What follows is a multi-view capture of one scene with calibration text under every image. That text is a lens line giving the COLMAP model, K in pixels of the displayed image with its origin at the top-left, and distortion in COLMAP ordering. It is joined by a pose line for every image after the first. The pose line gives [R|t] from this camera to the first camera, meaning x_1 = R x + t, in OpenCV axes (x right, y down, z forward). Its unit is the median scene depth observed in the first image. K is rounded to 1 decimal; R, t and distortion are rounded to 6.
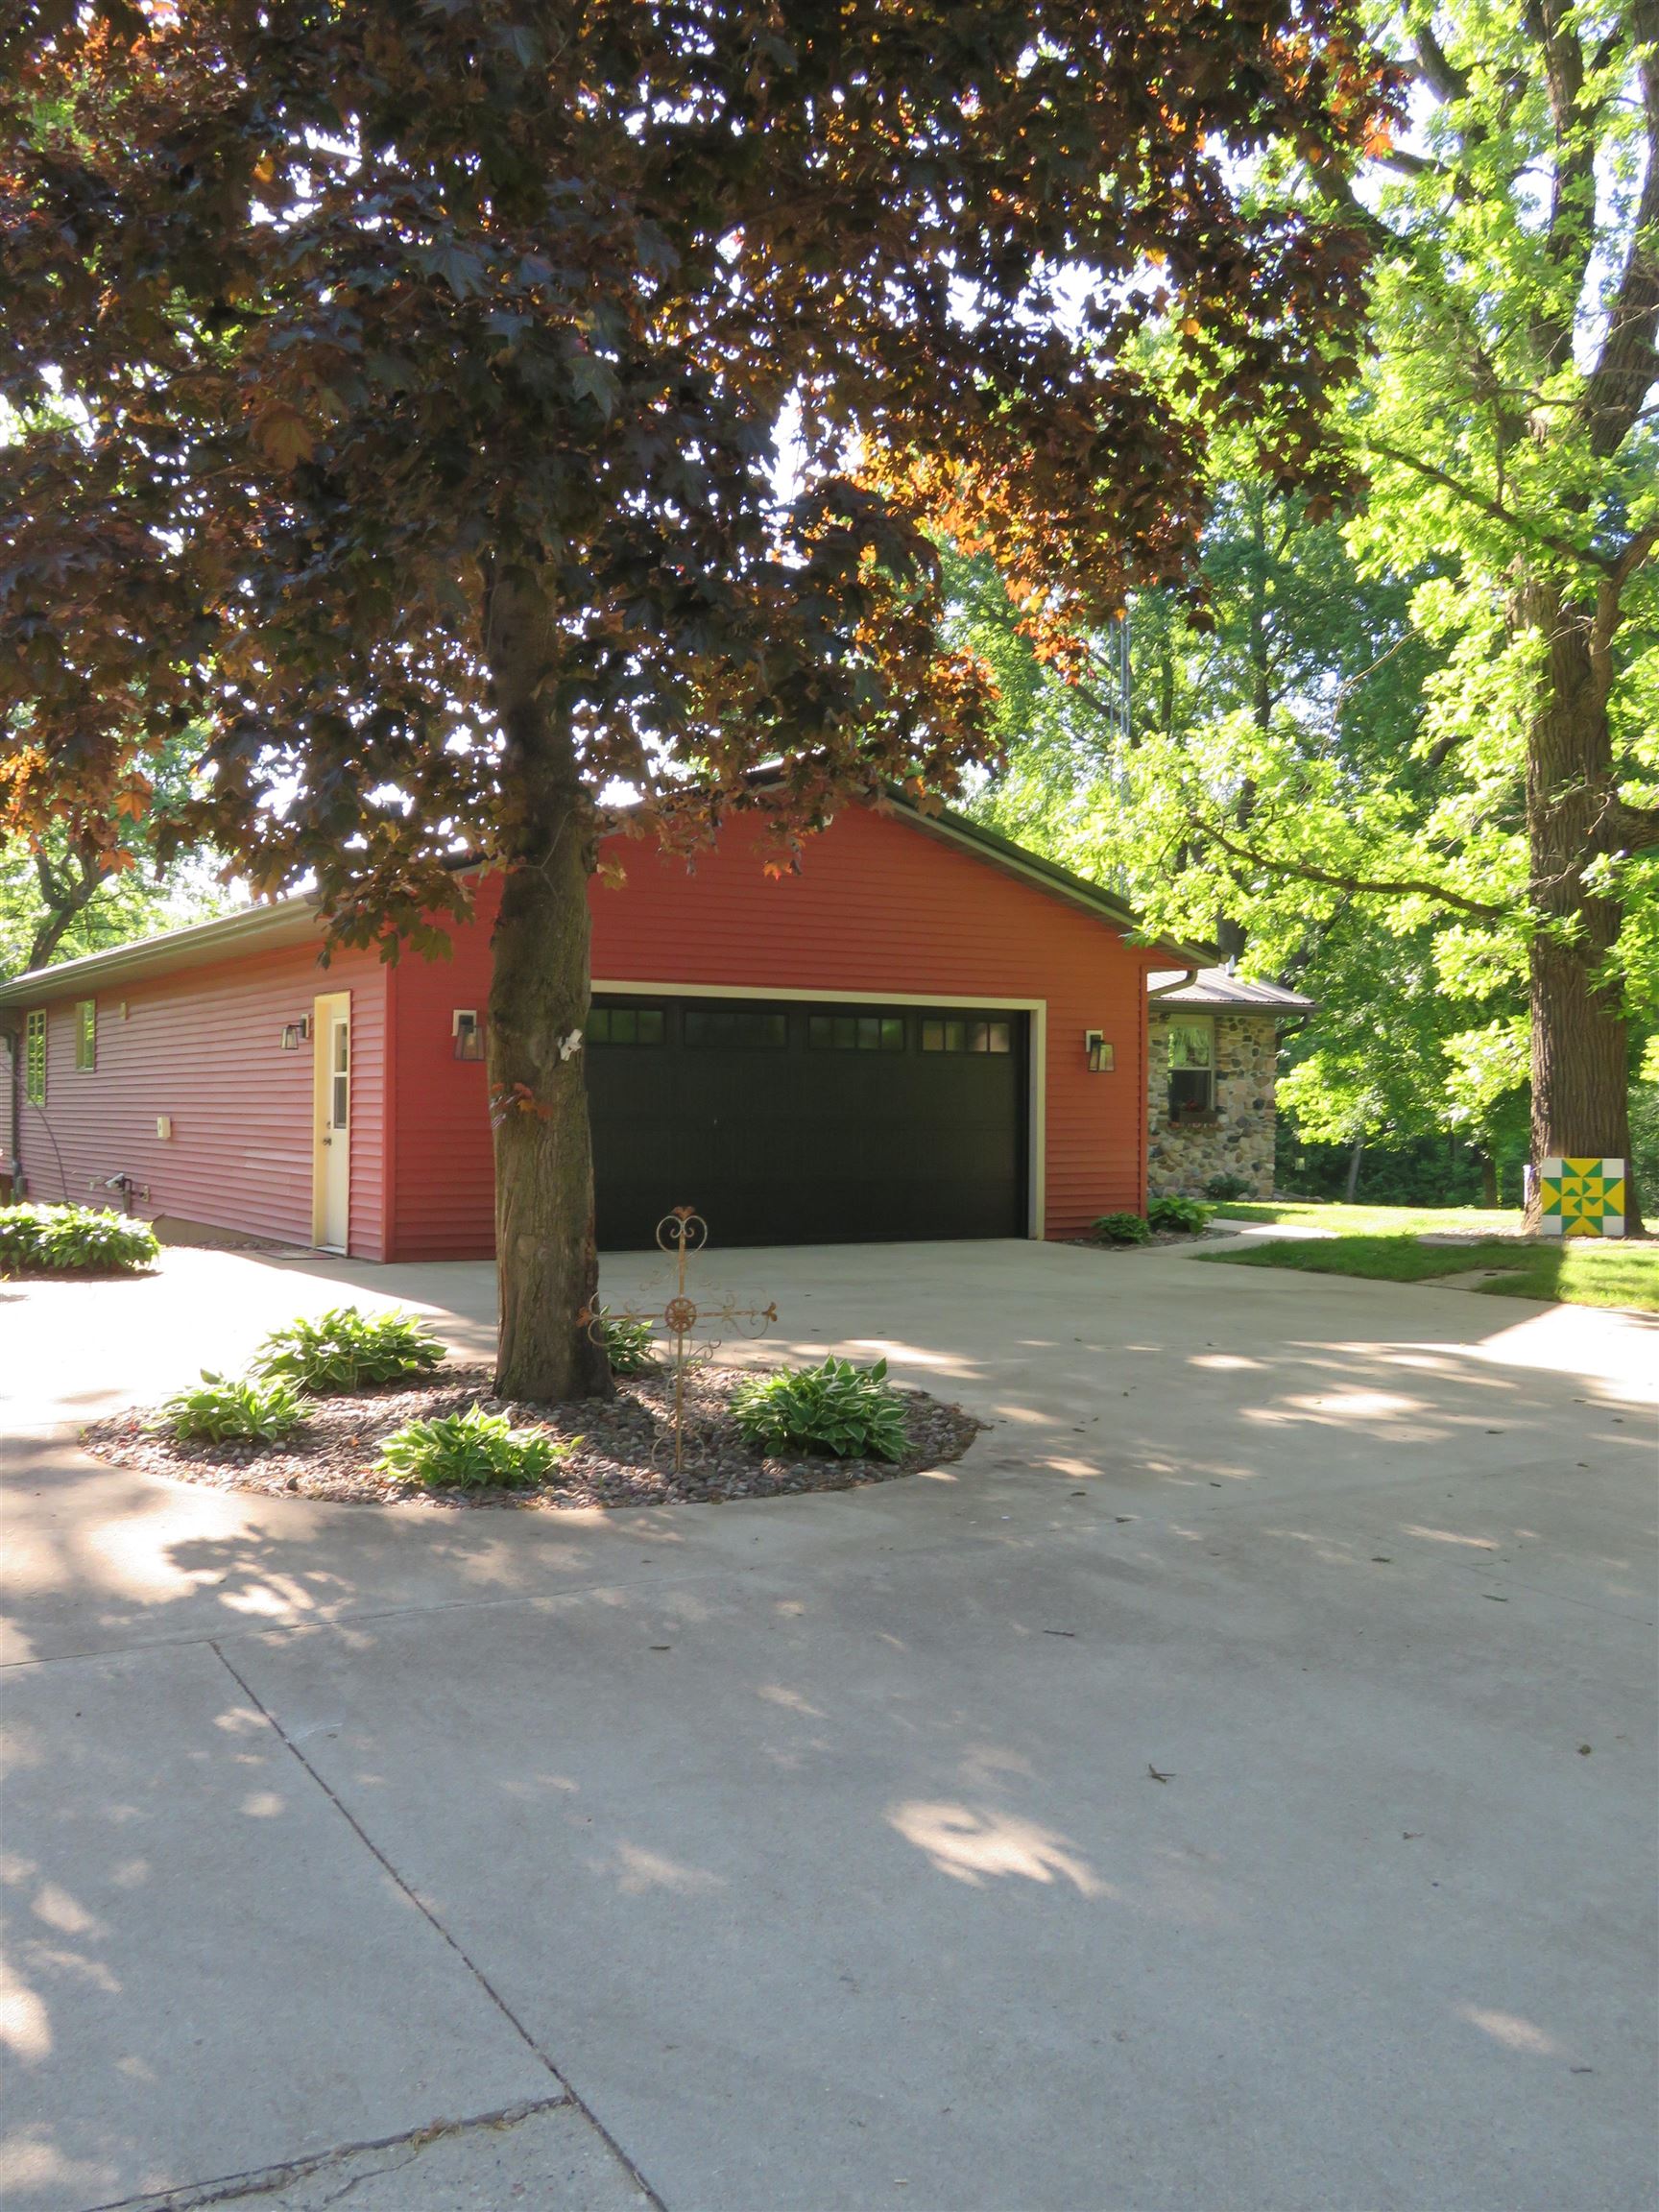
lens RADIAL K [[1979.7, 0, 819.4], [0, 1979.7, 1097.2], [0, 0, 1]] dist [0.009980, 0.000487]
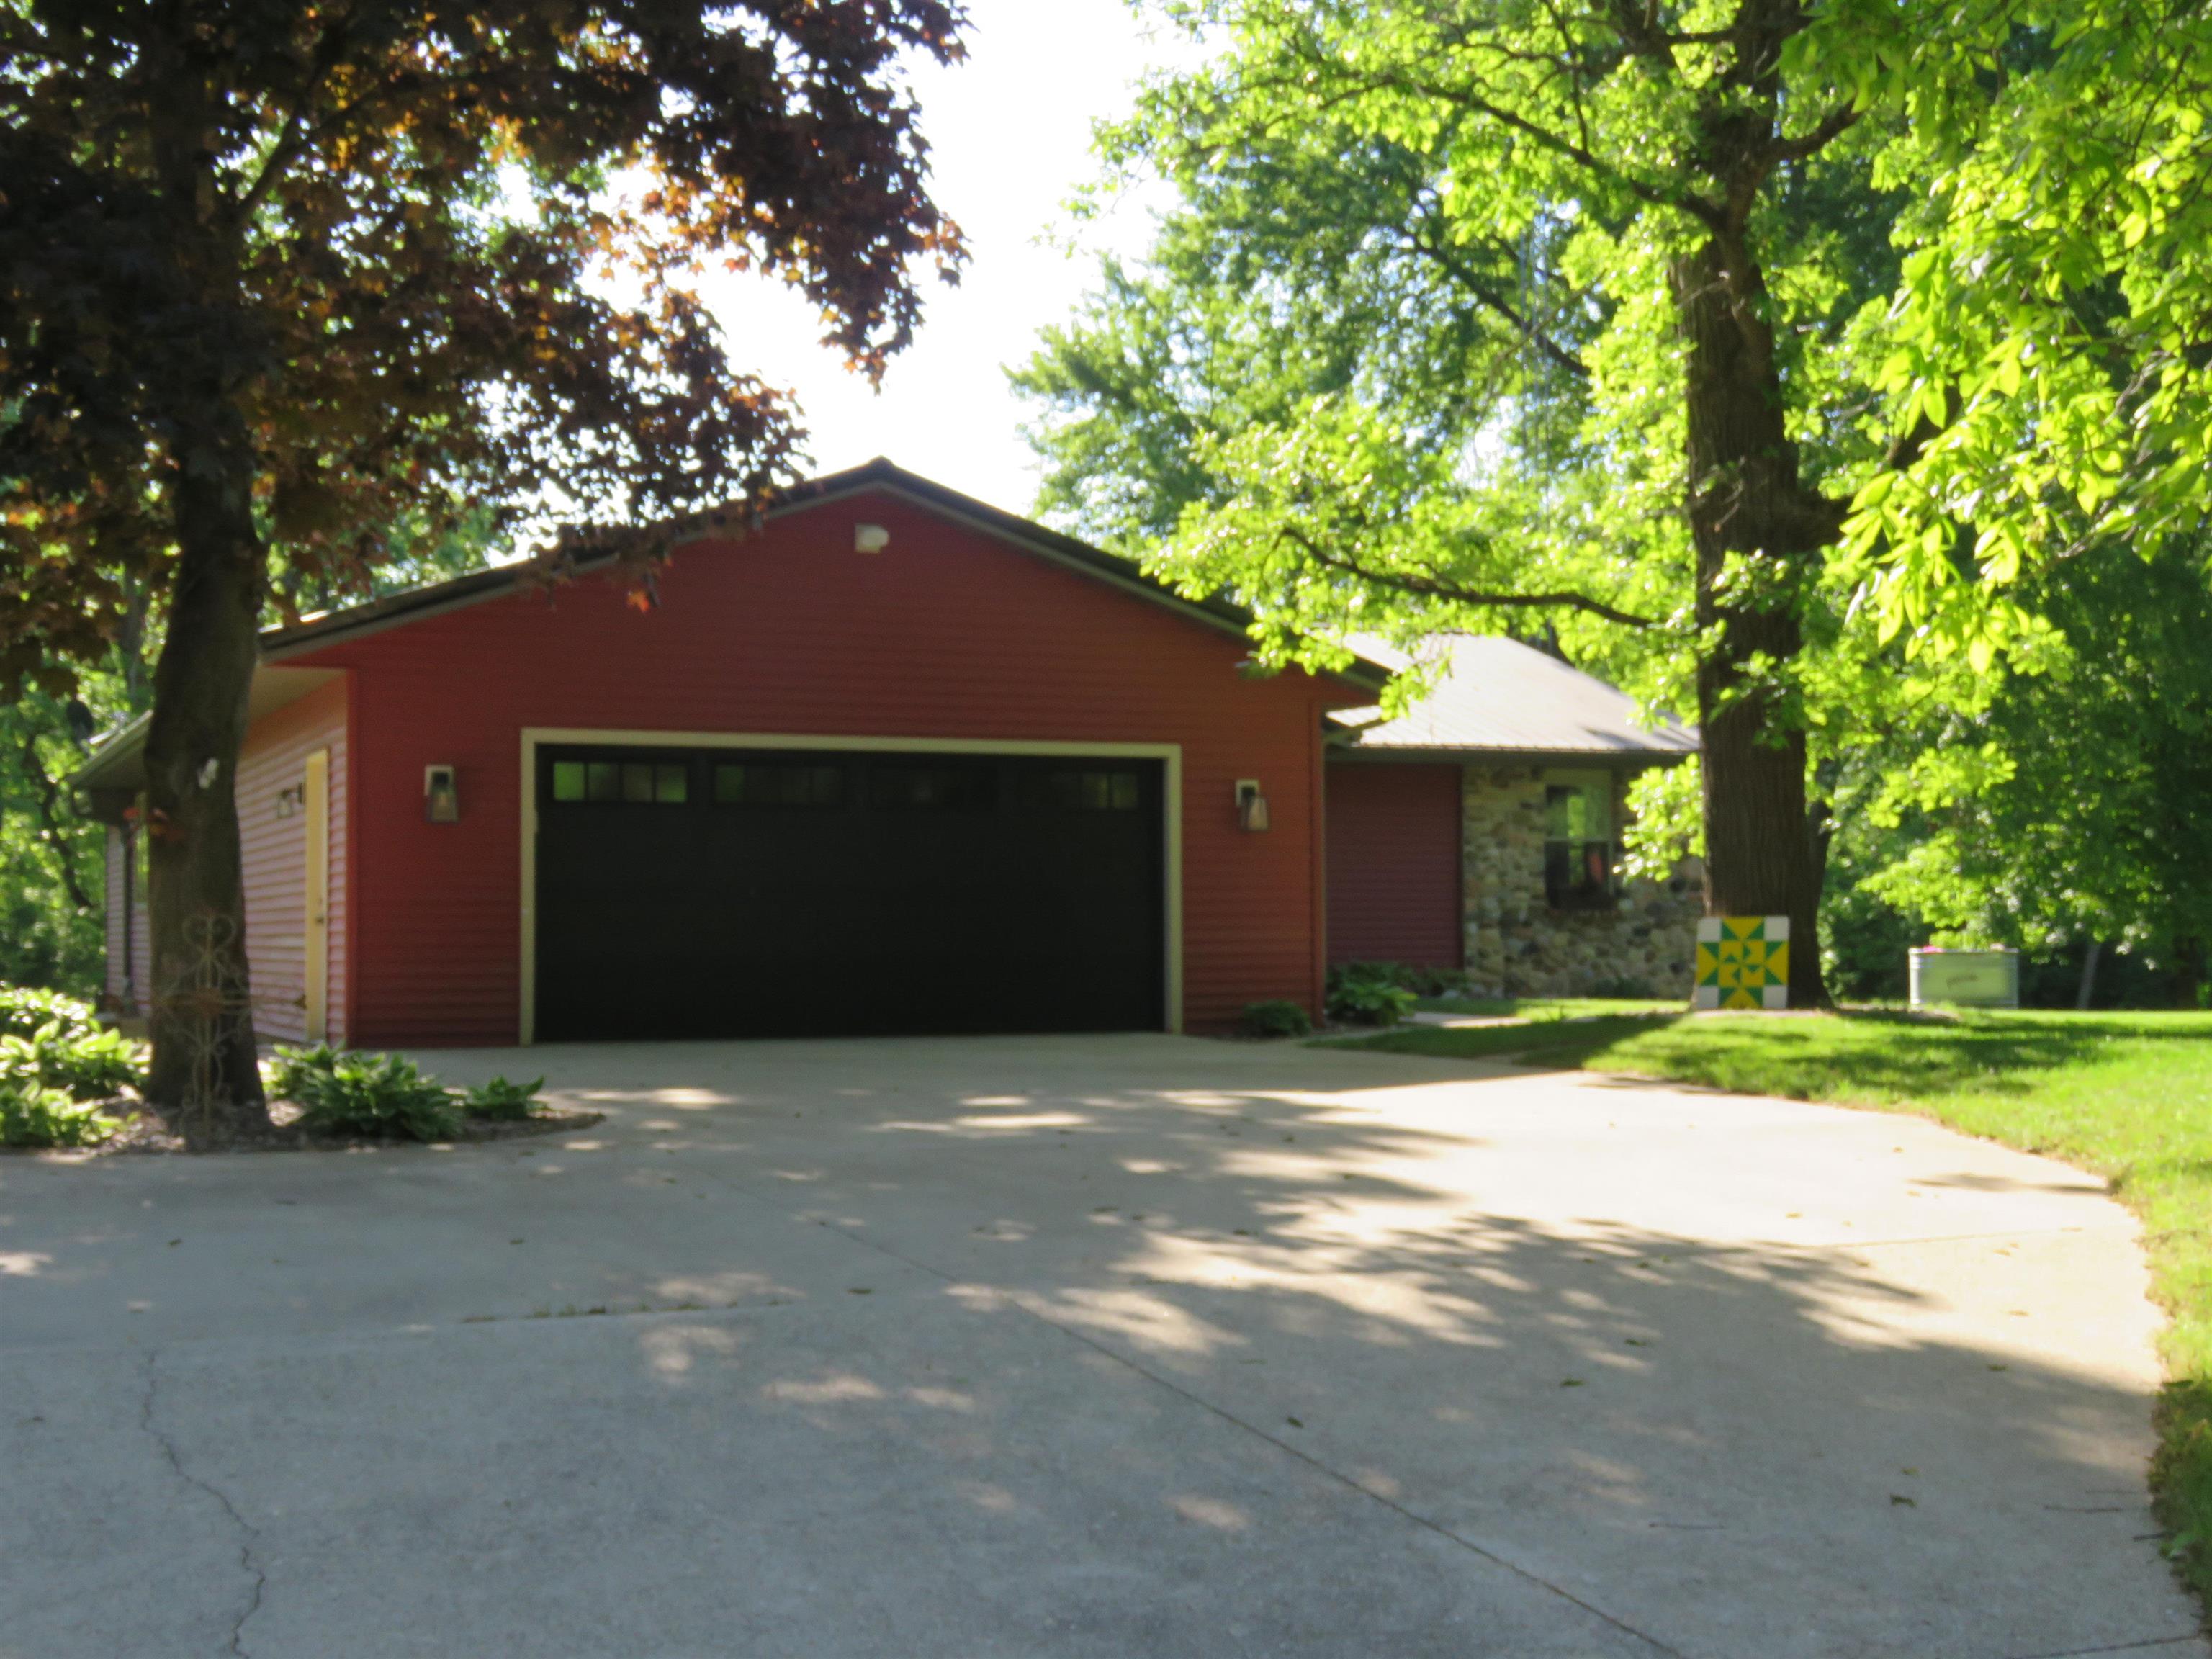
lens RADIAL K [[3028.2, 0, 1109.4], [0, 3028.2, 828.7], [0, 0, 1]] dist [0.017991, 0.000000]
pose [[0.989291, -0.017535, -0.144901, 0.291985], [0.012552, 0.999300, -0.035232, 0.033292], [0.145418, 0.033036, 0.988819, -0.284830]]
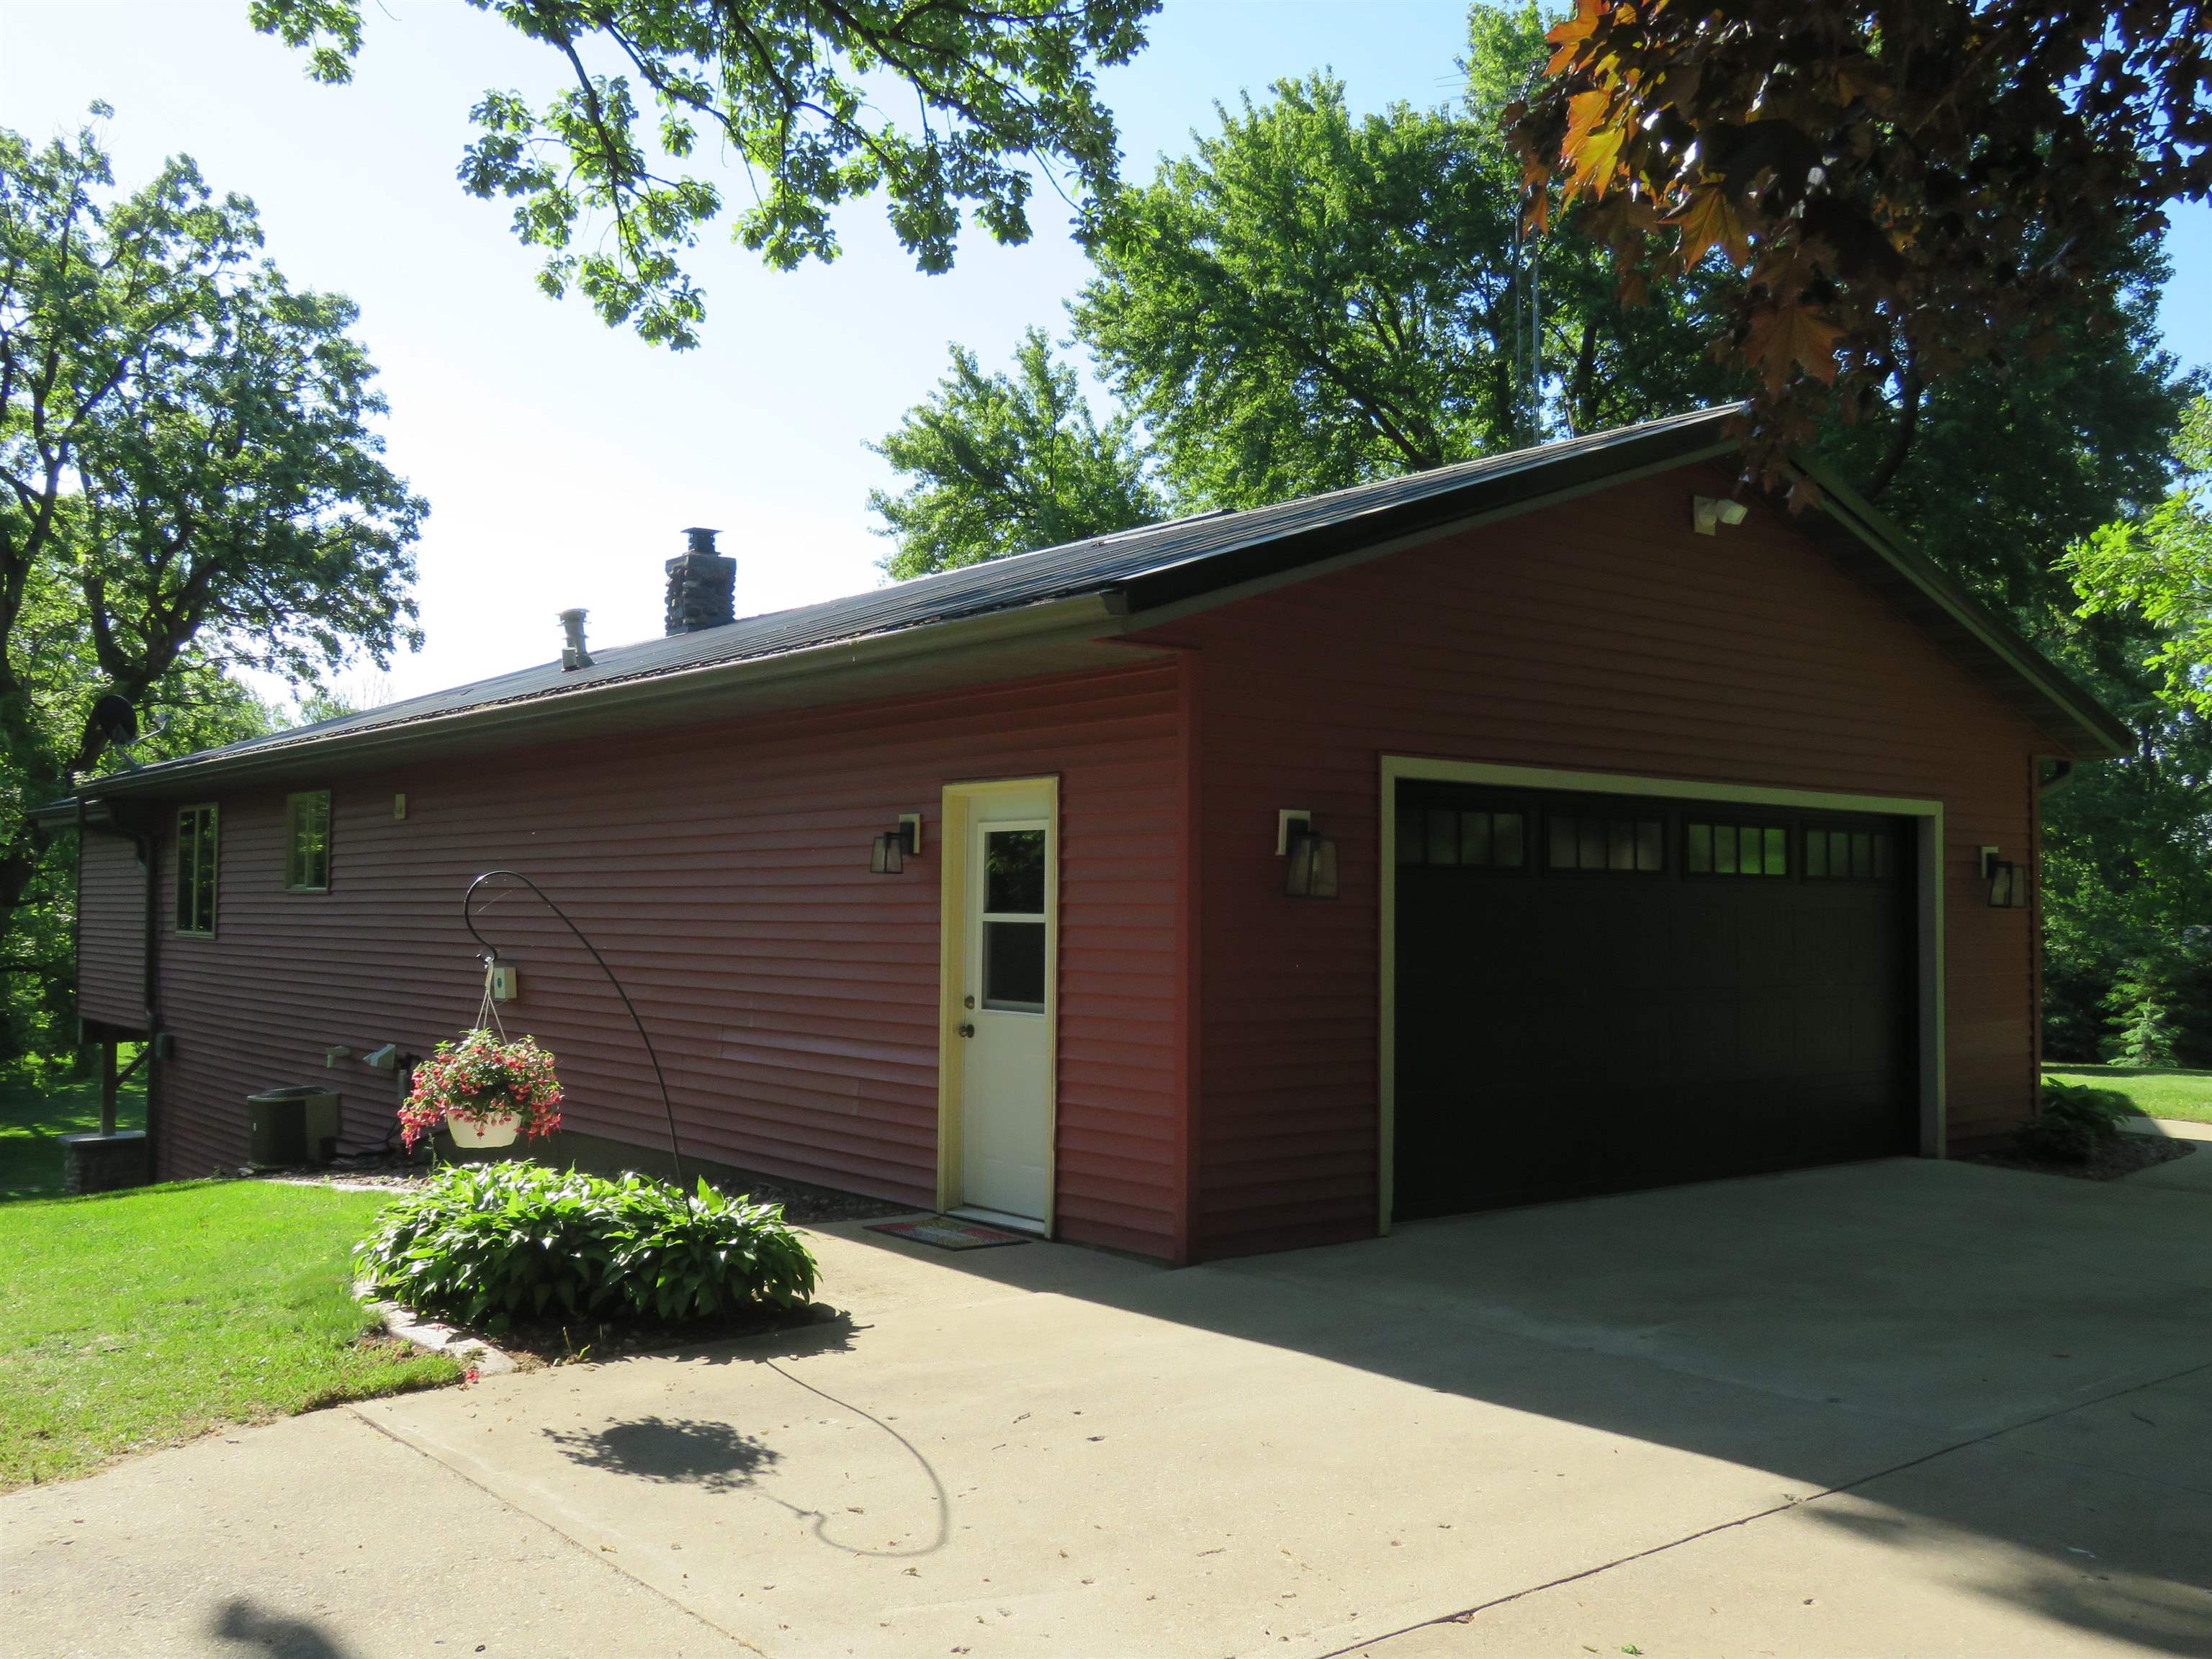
lens RADIAL K [[1979.7, 0, 1109.9], [0, 1979.7, 844.7], [0, 0, 1]] dist [0.009980, 0.000487]
pose [[0.989650, 0.004832, 0.143418, -0.287263], [-0.000984, 0.999638, -0.026891, -0.016946], [-0.143496, 0.026471, 0.989297, 0.403063]]
